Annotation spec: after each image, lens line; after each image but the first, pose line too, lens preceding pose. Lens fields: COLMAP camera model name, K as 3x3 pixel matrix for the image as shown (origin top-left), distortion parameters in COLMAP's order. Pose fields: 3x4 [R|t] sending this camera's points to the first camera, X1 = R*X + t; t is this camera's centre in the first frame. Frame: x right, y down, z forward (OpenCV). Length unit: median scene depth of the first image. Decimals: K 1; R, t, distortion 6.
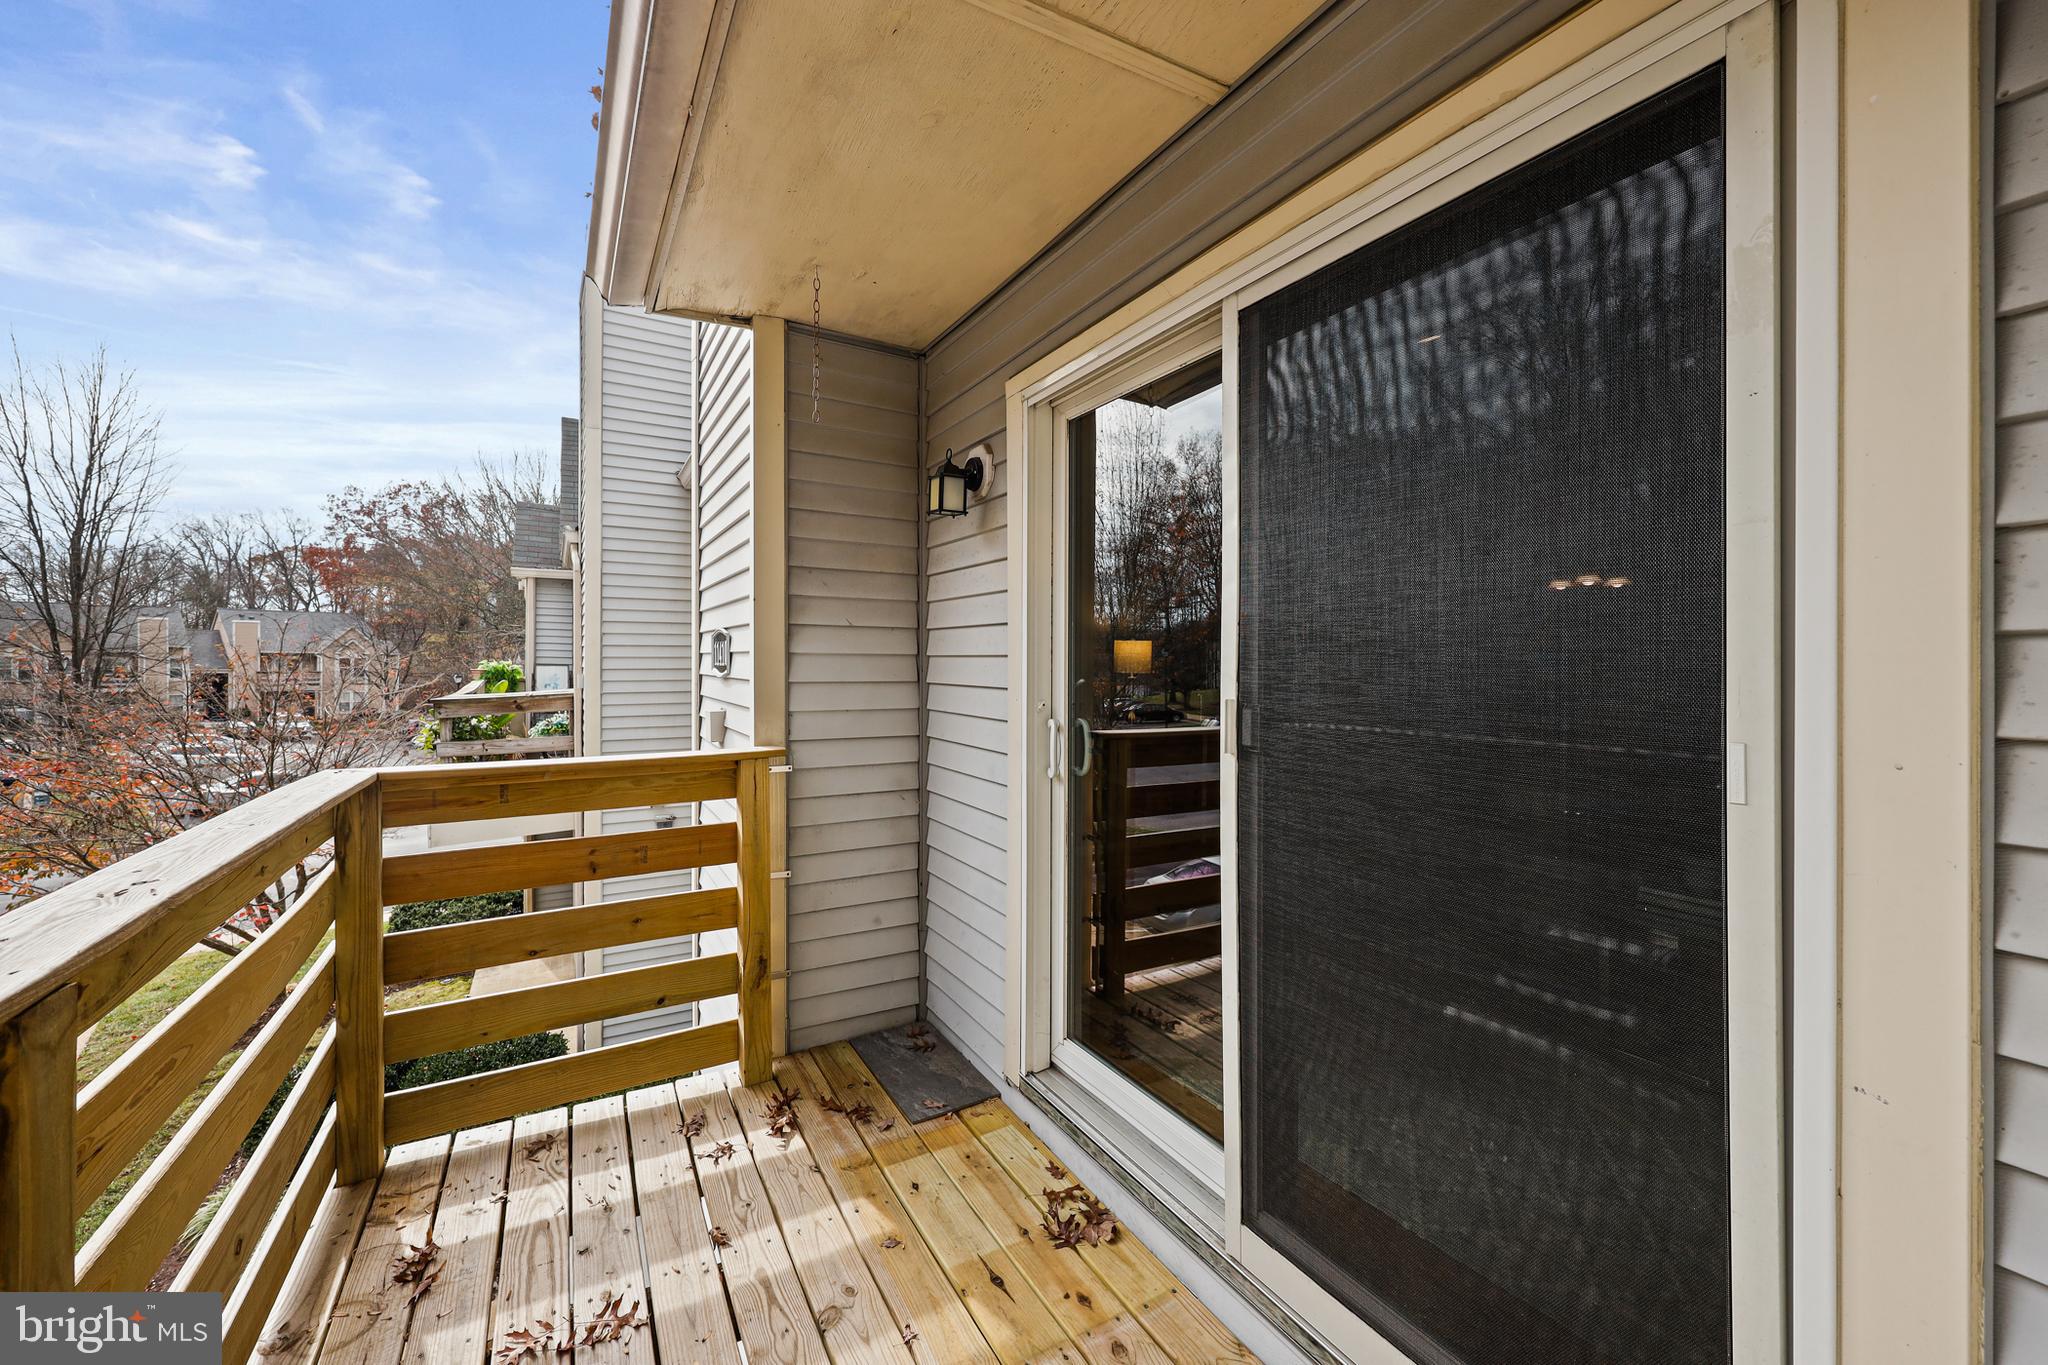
lens RADIAL K [[831.7, 0, 1030.2], [0, 831.7, 667.9], [0, 0, 1]] dist [0.000808, 0.000074]
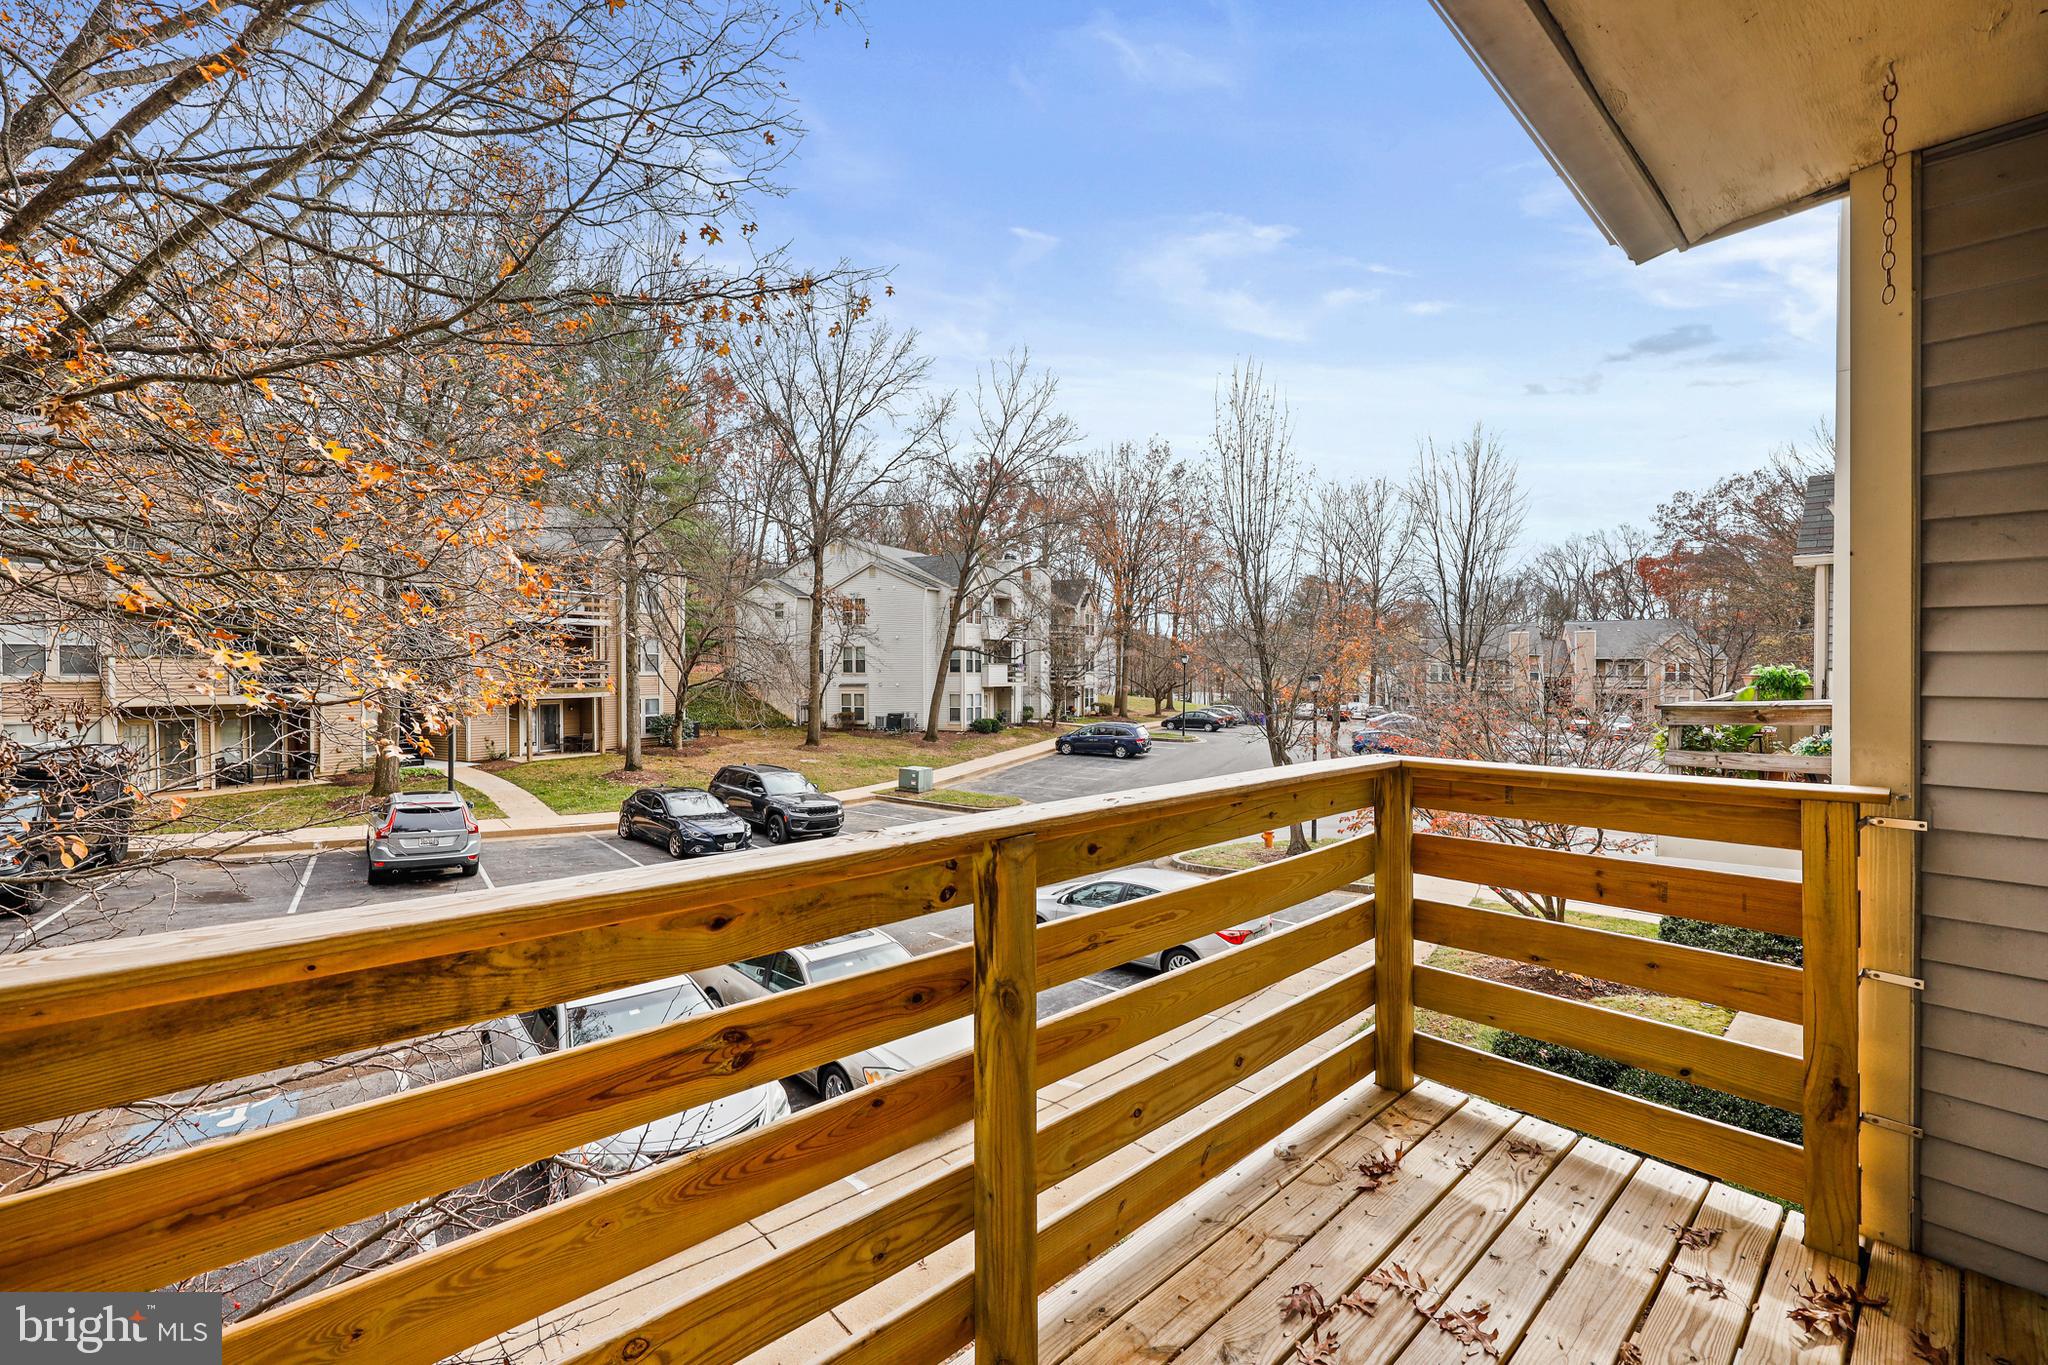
lens RADIAL K [[831.7, 0, 1019.8], [0, 831.7, 681.2], [0, 0, 1]] dist [0.000808, 0.000074]
pose [[0.203351, 0.012761, -0.979023, 0.213951], [-0.002551, 0.999919, 0.012503, -0.001401], [0.979103, -0.000045, 0.203367, 0.159312]]
